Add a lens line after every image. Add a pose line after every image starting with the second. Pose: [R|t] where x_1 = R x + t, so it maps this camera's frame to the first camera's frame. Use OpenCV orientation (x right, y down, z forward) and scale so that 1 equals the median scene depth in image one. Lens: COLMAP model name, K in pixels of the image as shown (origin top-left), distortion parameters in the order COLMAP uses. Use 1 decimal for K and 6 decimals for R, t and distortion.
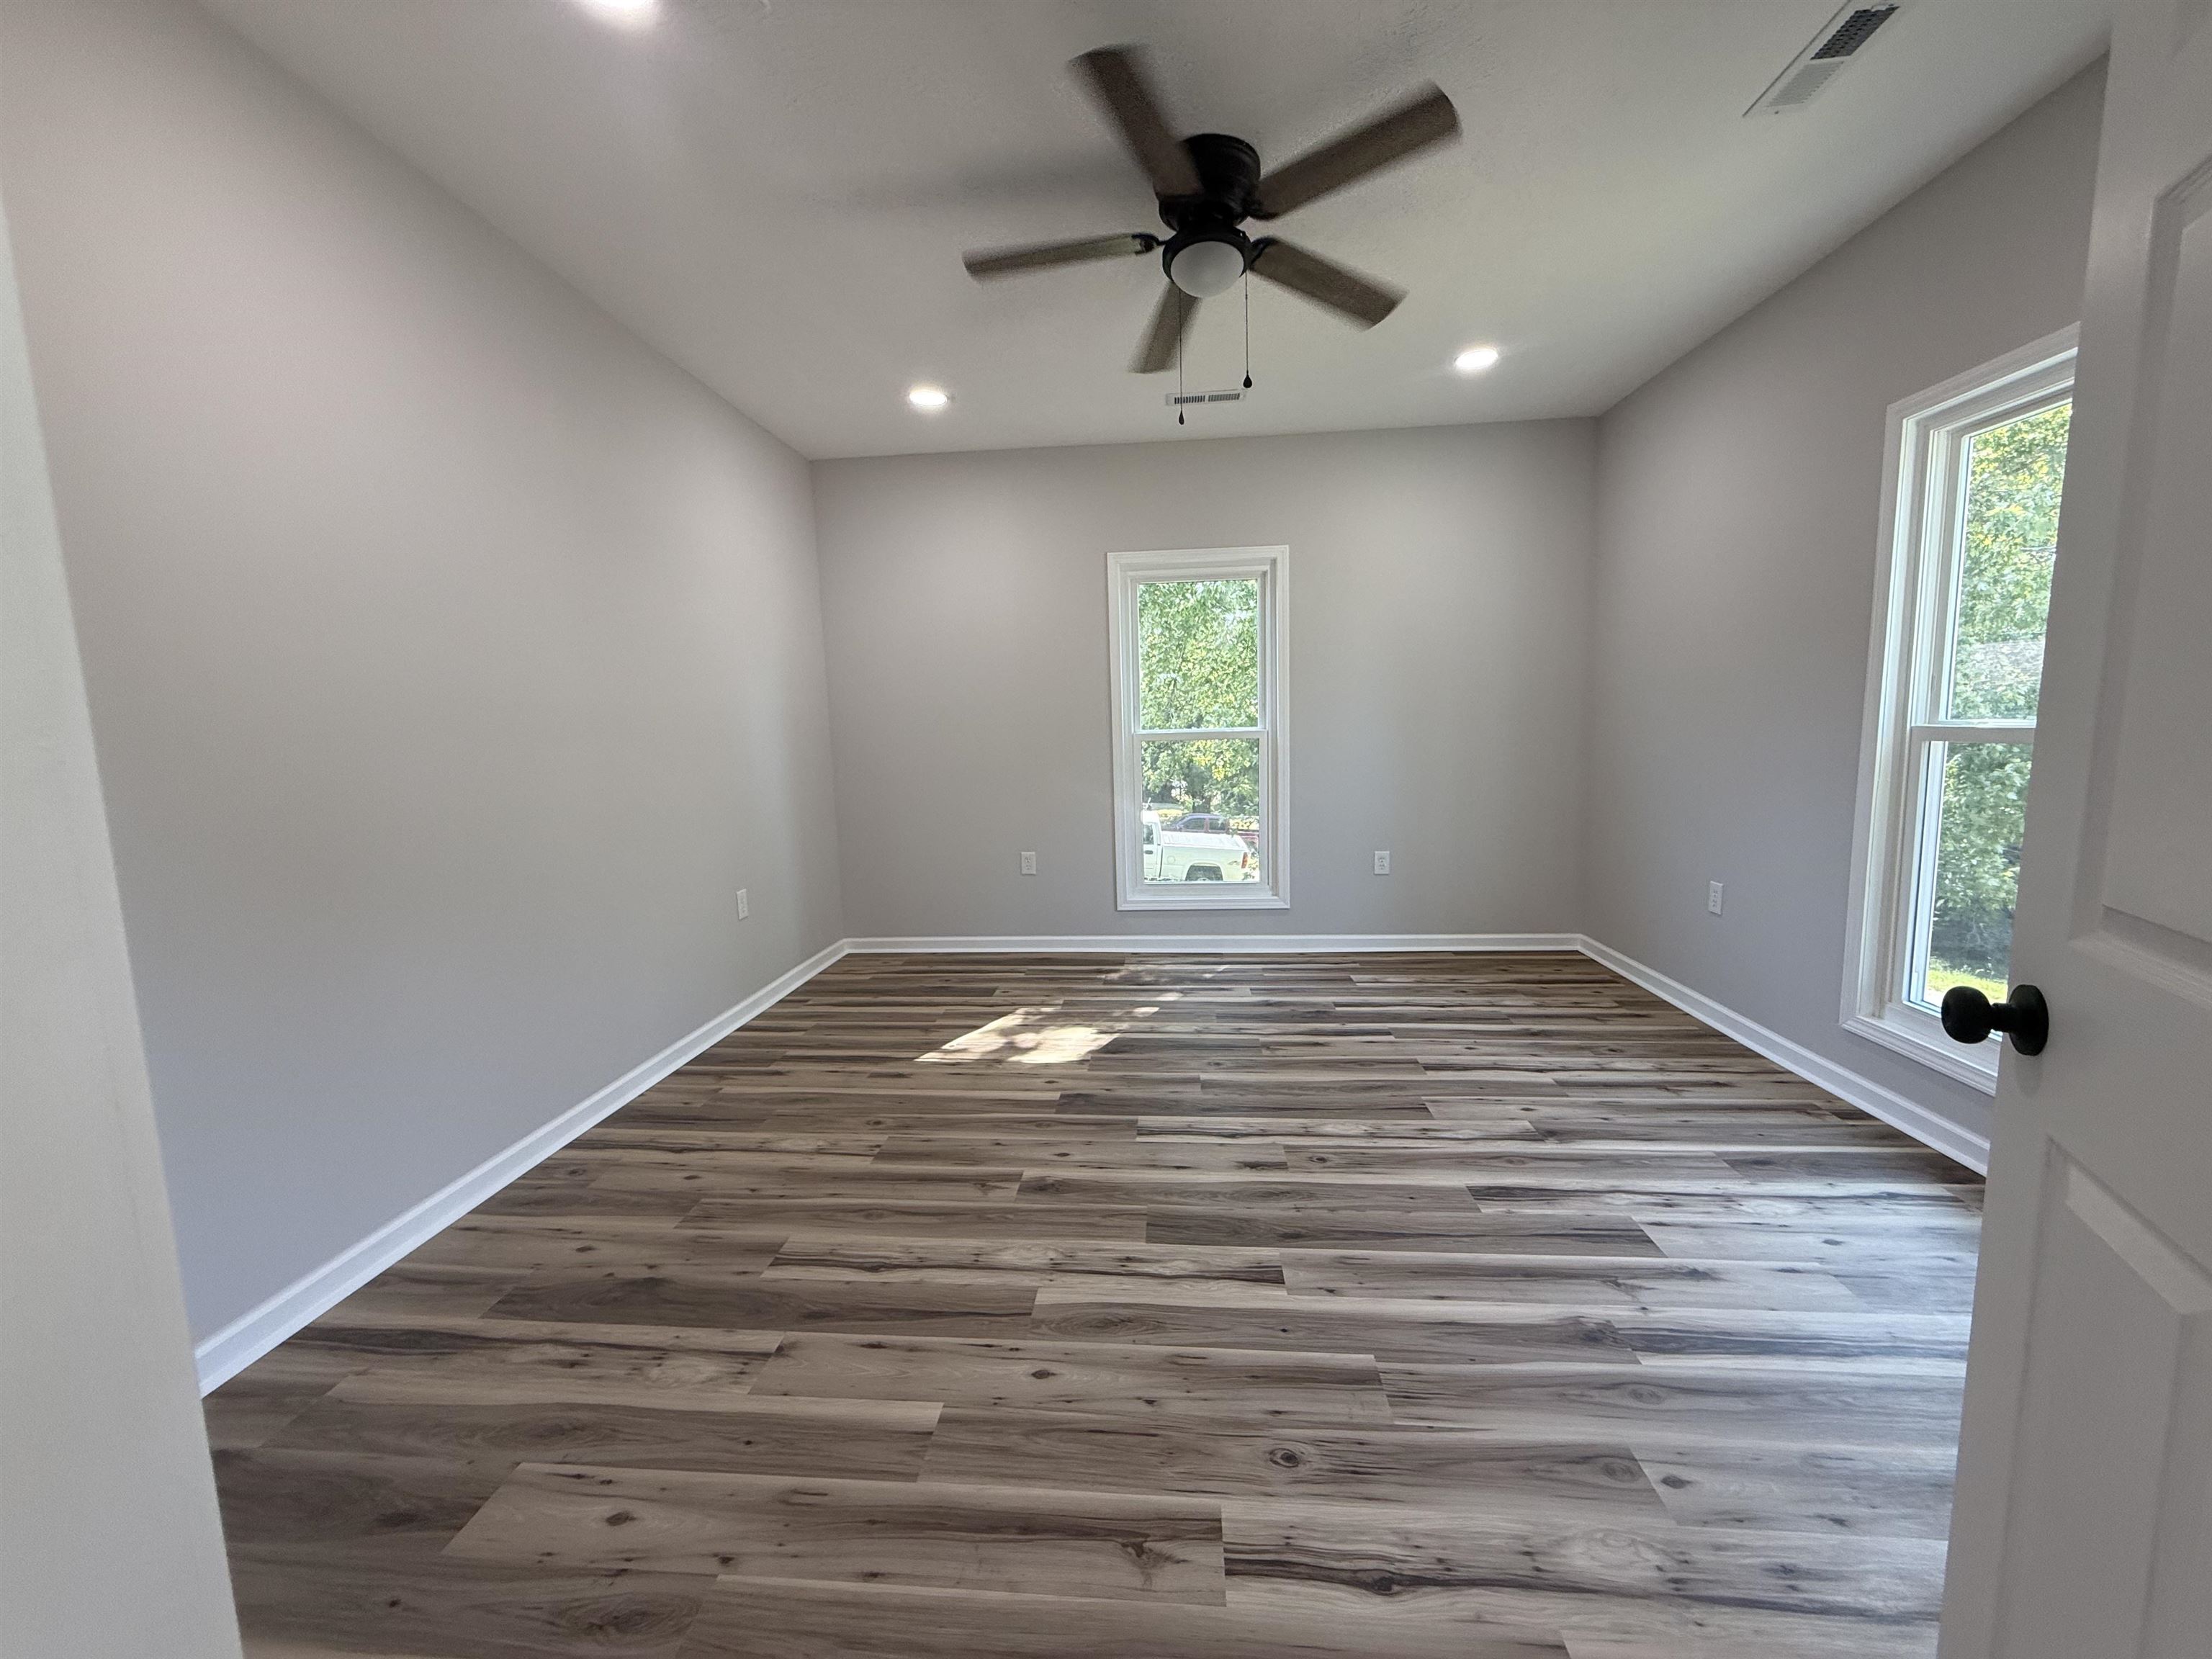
lens RADIAL K [[884.0, 0, 1101.0], [0, 884.0, 829.1], [0, 0, 1]] dist [-0.000946, 0.000500]
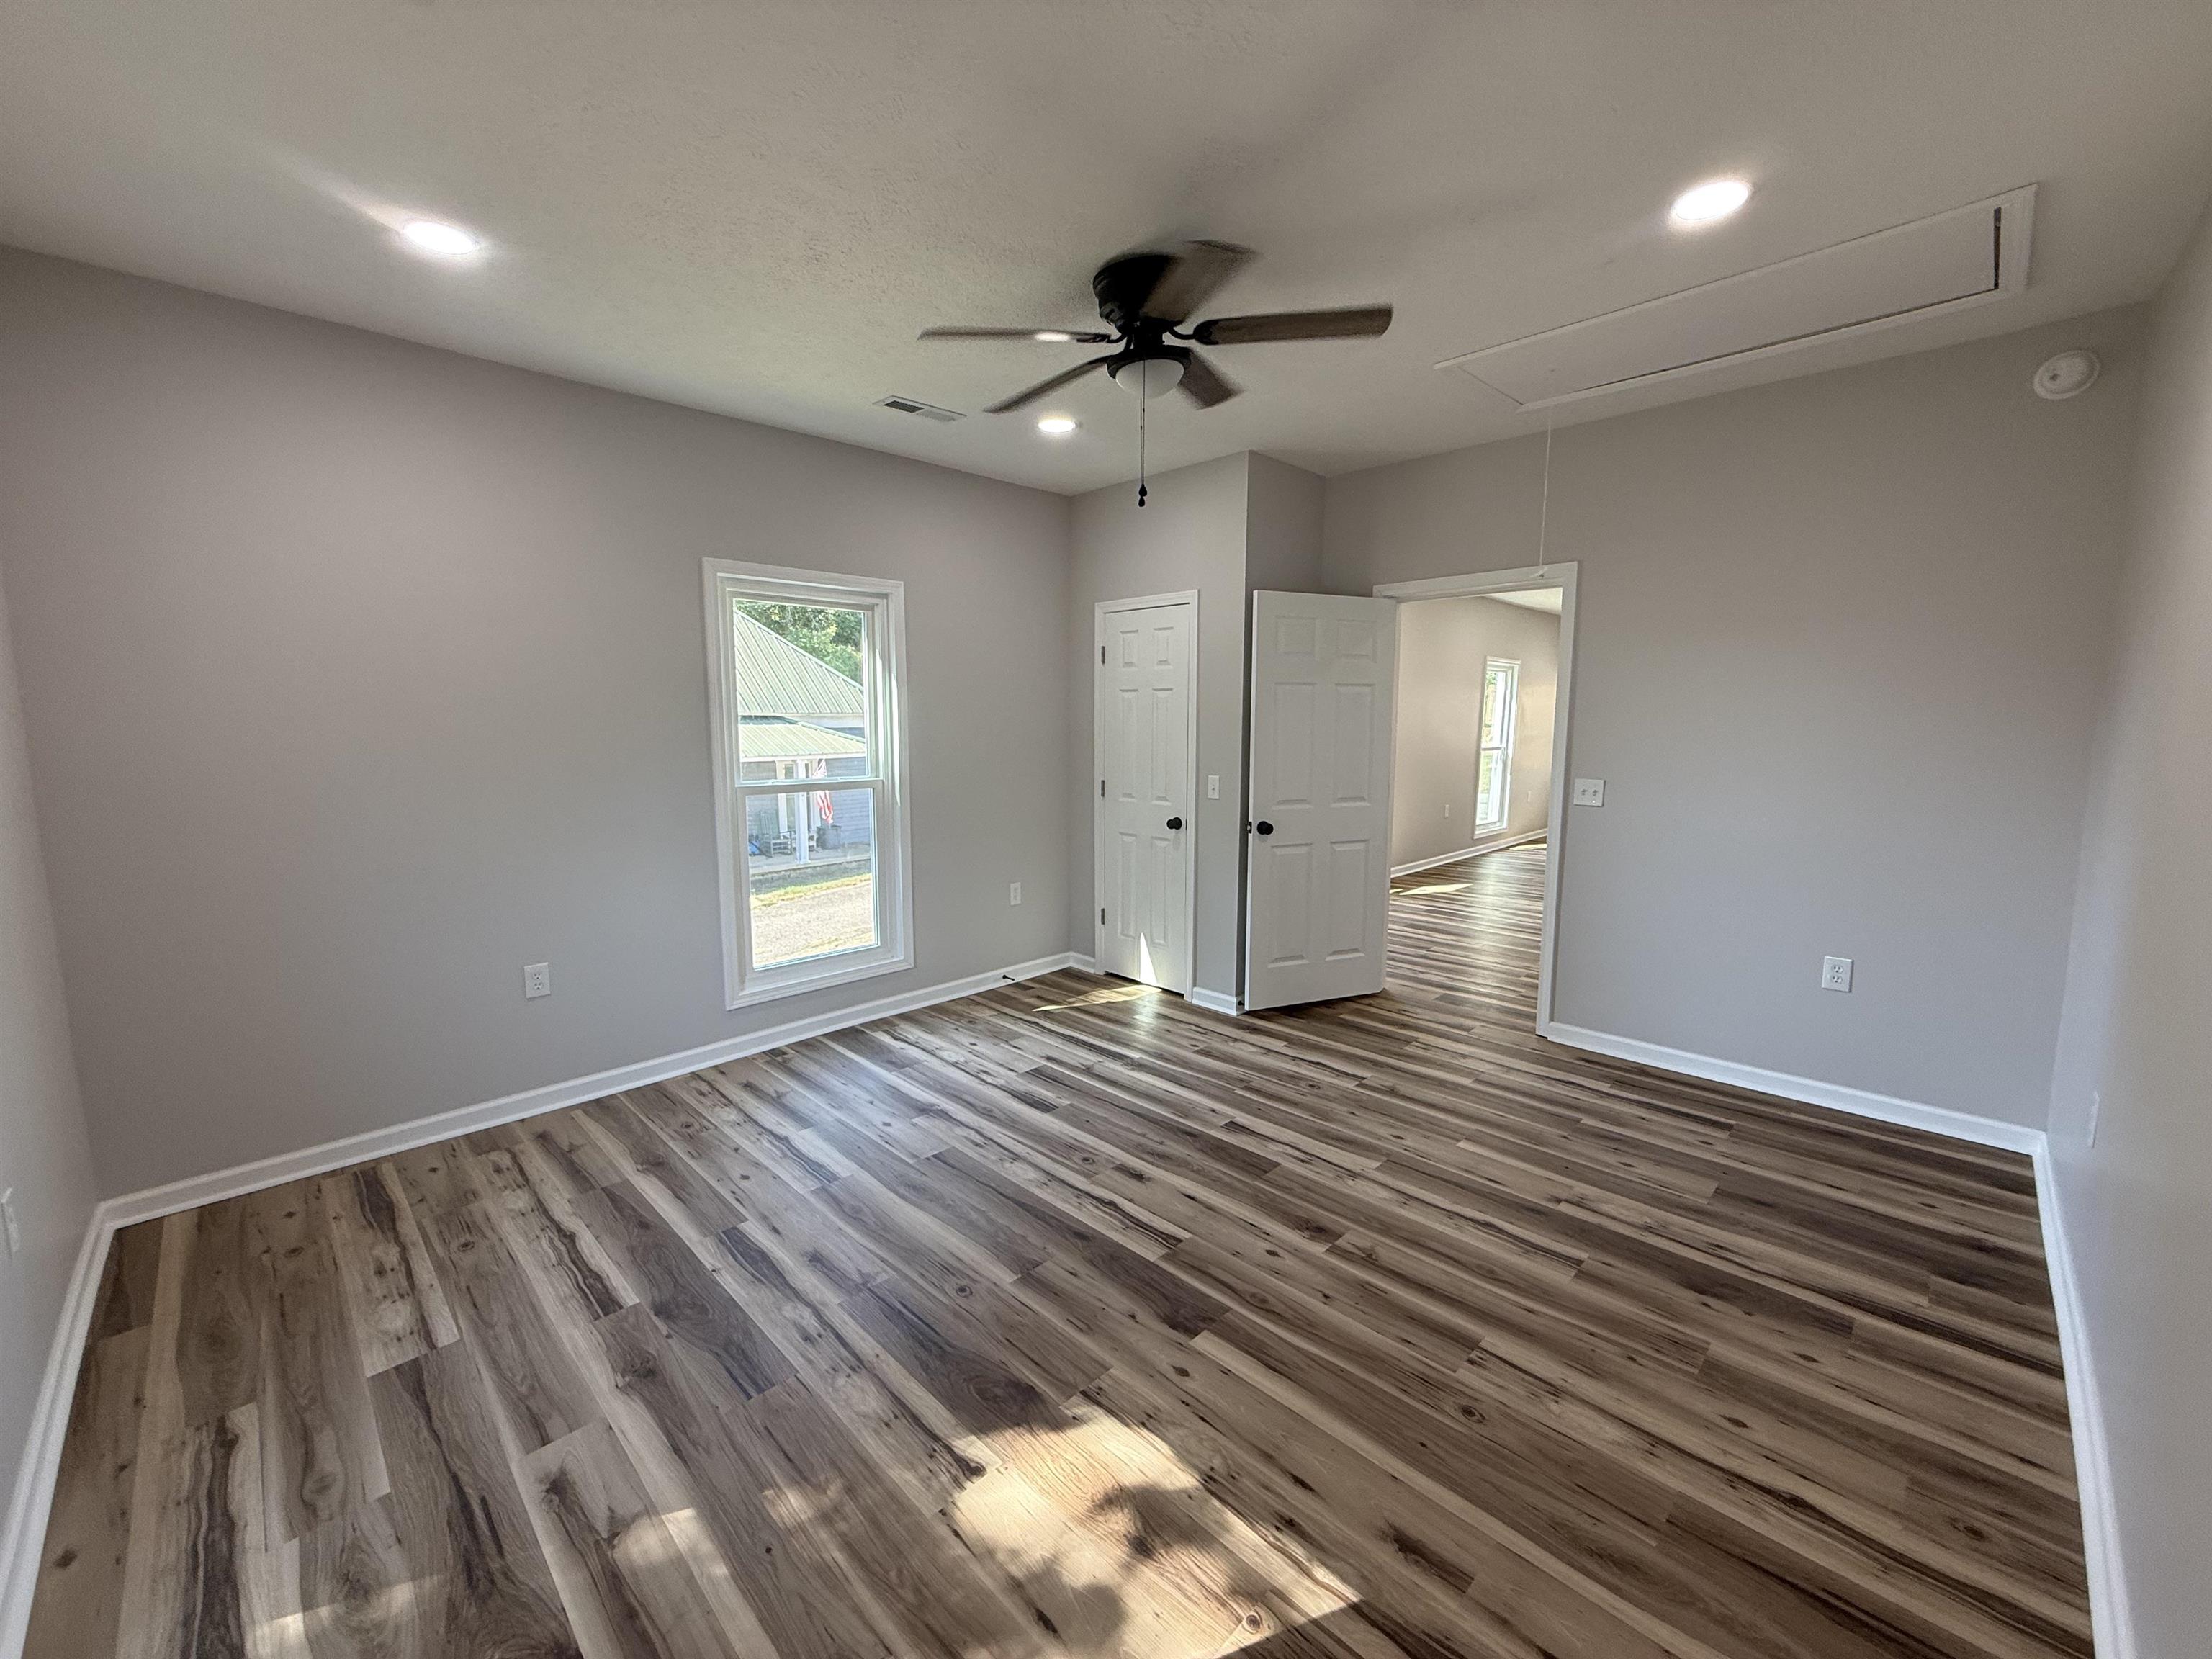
lens RADIAL K [[884.0, 0, 1101.0], [0, 884.0, 829.1], [0, 0, 1]] dist [-0.000946, 0.000500]
pose [[-0.763413, -0.055181, 0.643549, -0.496003], [0.095757, 0.975665, 0.197250, -0.285081], [-0.638773, 0.212208, -0.739552, 1.751402]]
